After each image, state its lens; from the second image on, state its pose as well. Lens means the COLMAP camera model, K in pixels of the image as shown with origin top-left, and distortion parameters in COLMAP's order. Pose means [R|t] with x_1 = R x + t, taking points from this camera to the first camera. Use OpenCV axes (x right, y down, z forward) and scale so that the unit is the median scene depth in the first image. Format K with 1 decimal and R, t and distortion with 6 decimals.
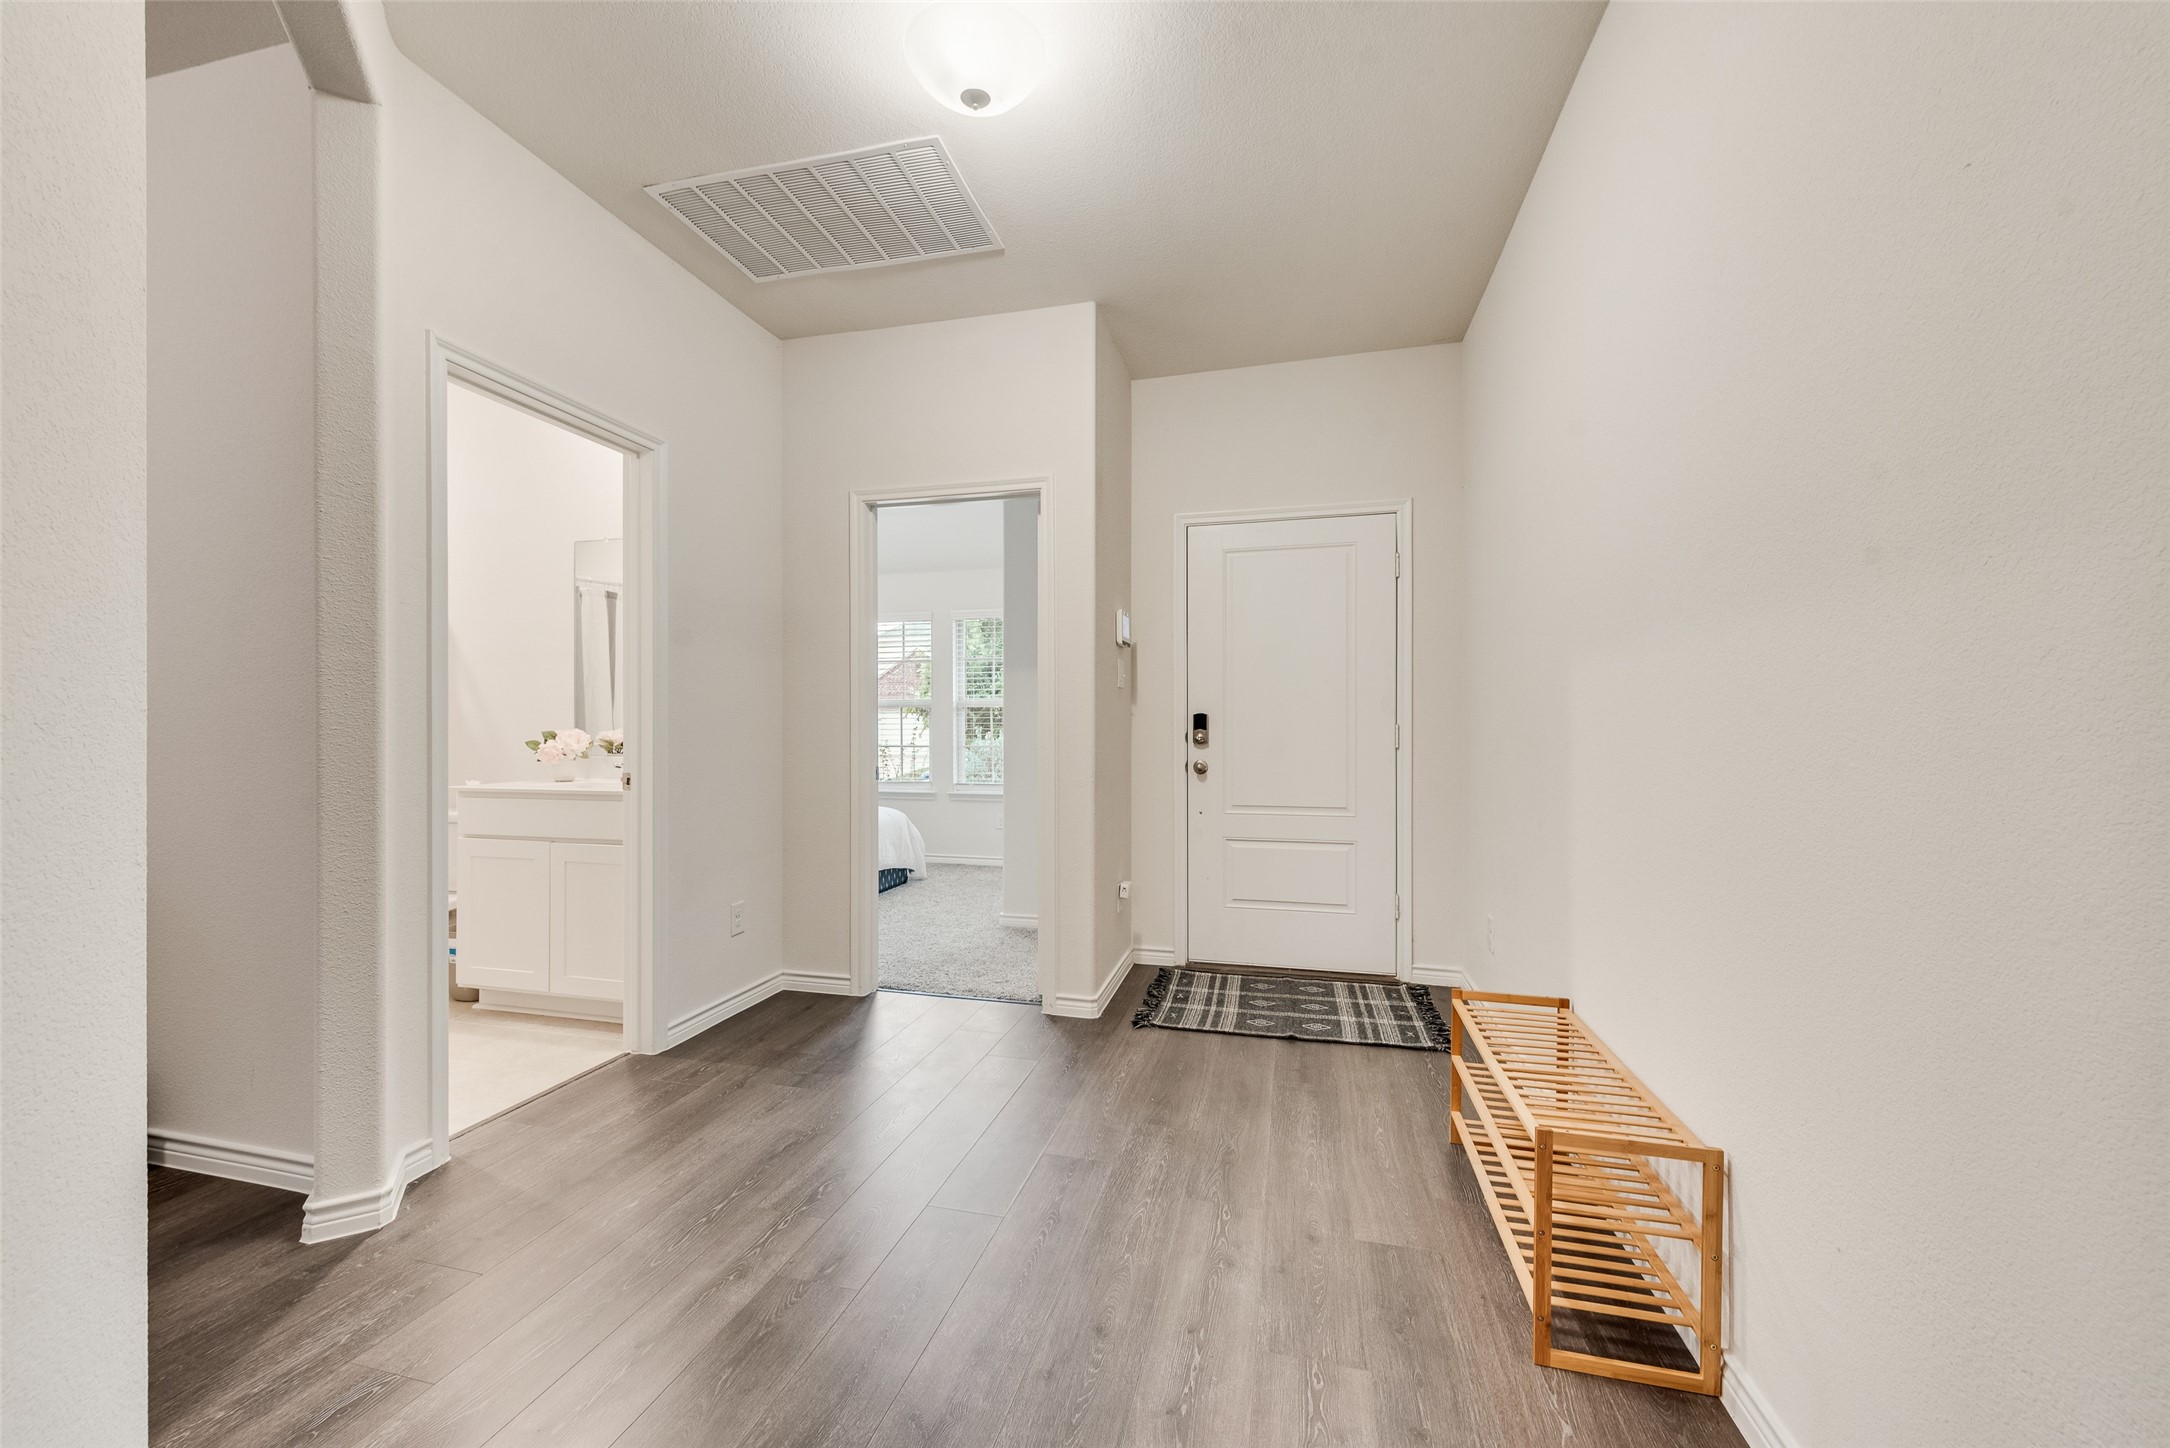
lens RADIAL K [[849.0, 0, 1076.5], [0, 849.0, 727.0], [0, 0, 1]] dist [0.011077, -0.002519]
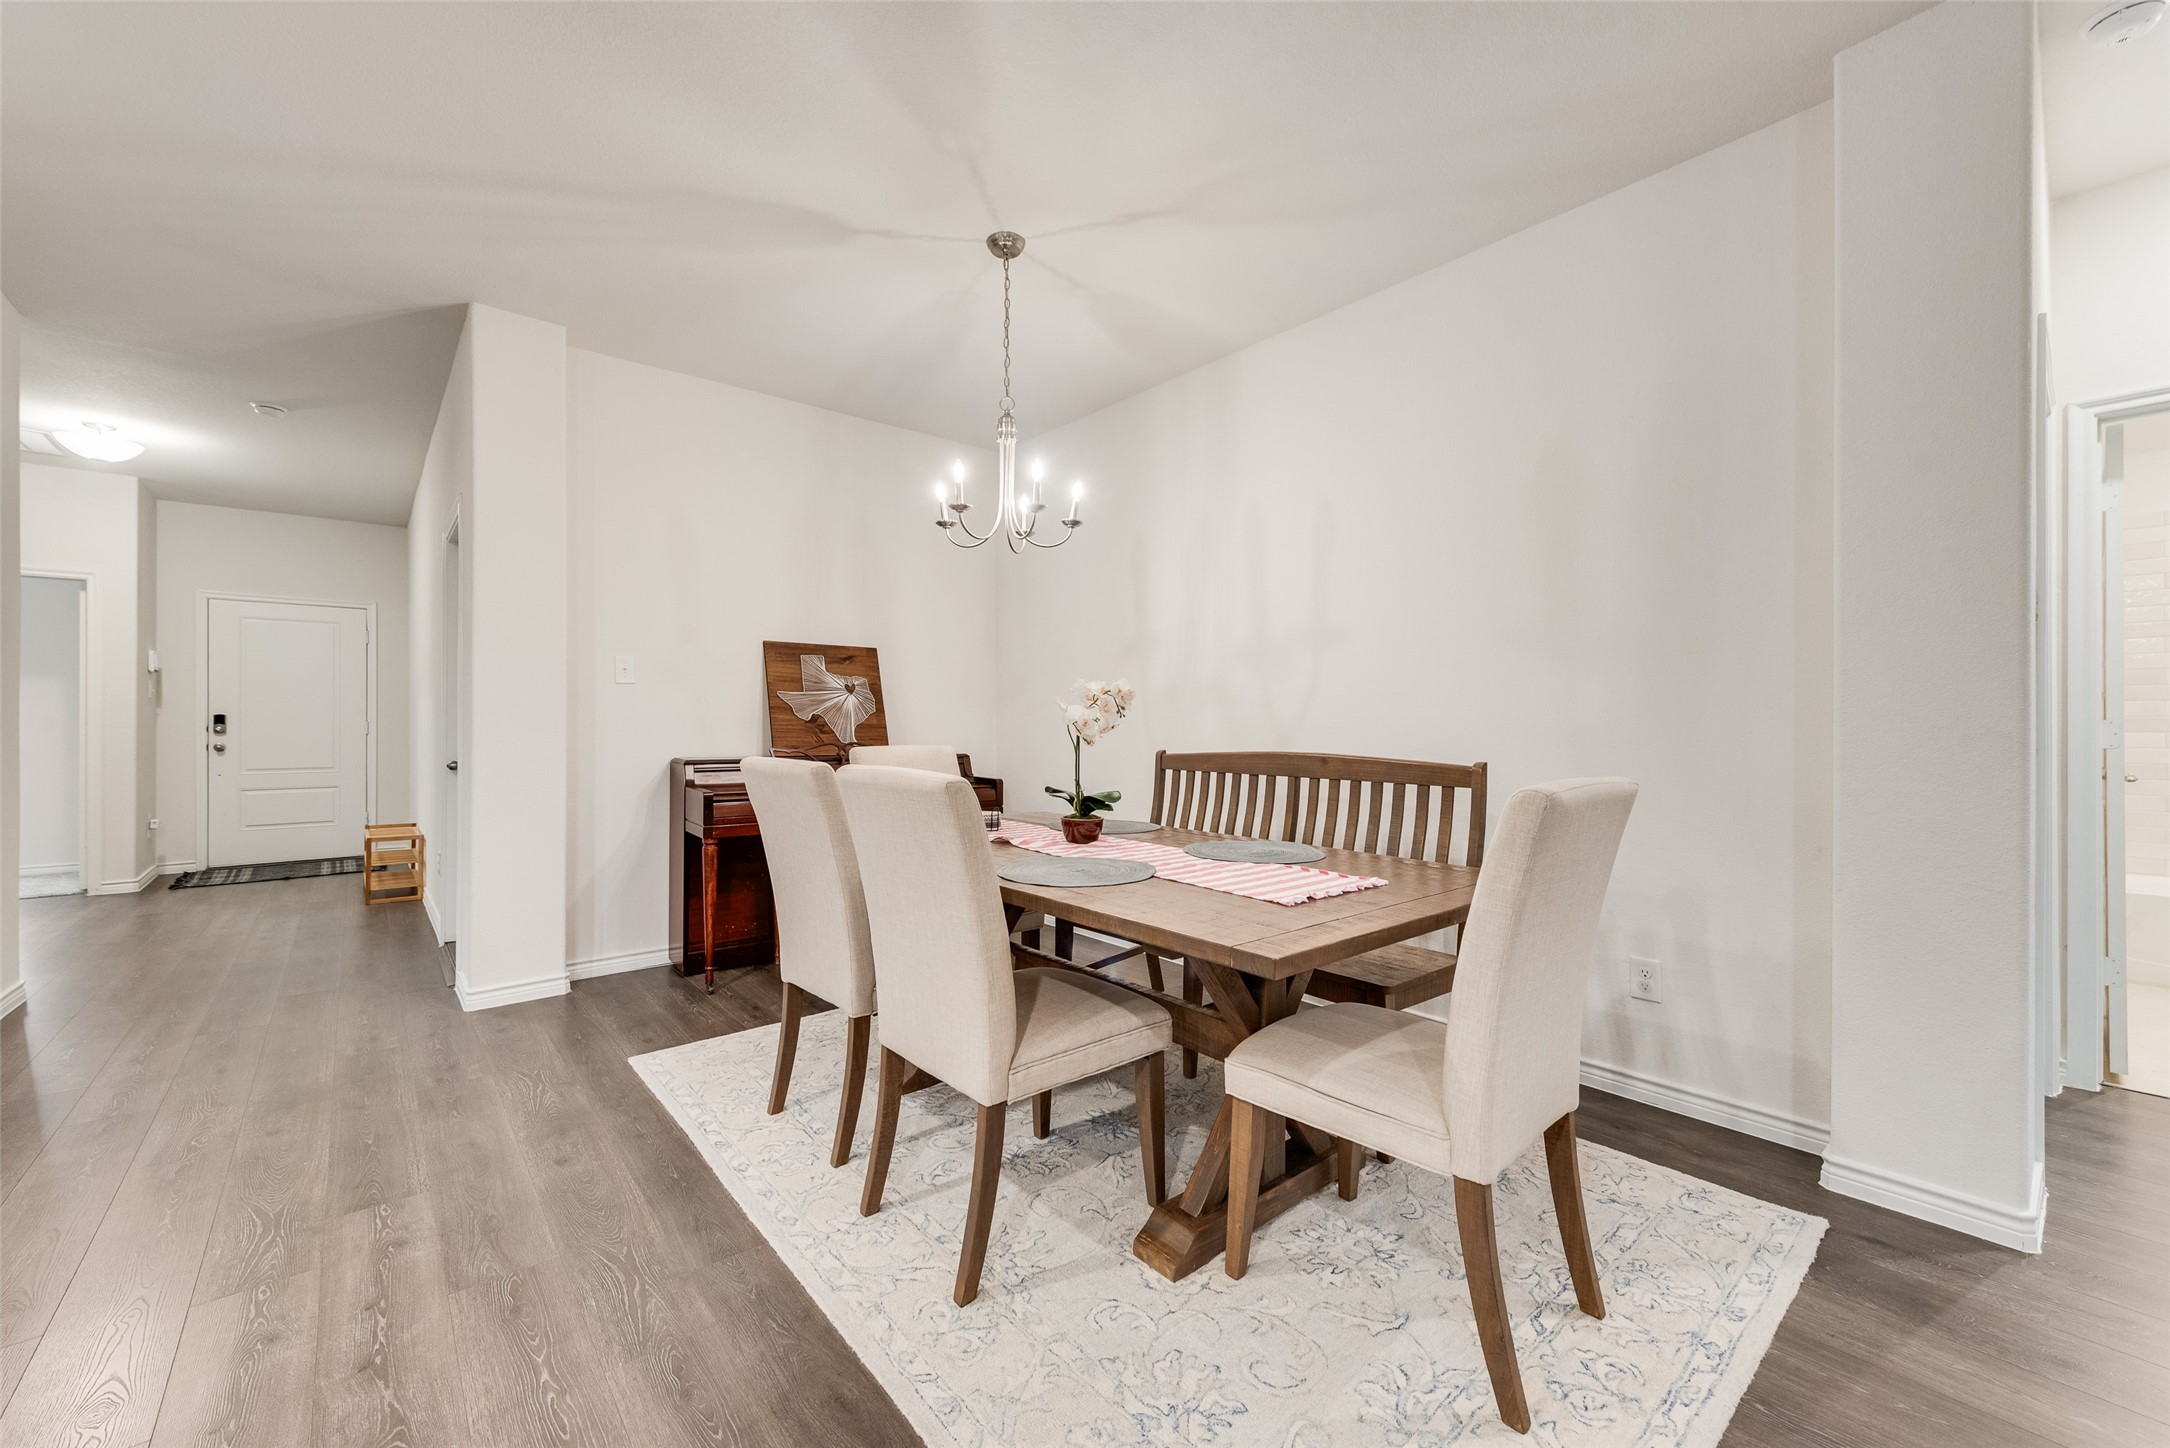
lens RADIAL K [[849.0, 0, 1066.4], [0, 849.0, 718.3], [0, 0, 1]] dist [0.011077, -0.002519]
pose [[0.580363, 0.002954, 0.814353, -0.250632], [-0.010484, 0.999938, 0.003844, -0.031891], [-0.814290, -0.010769, 0.580358, -1.284410]]
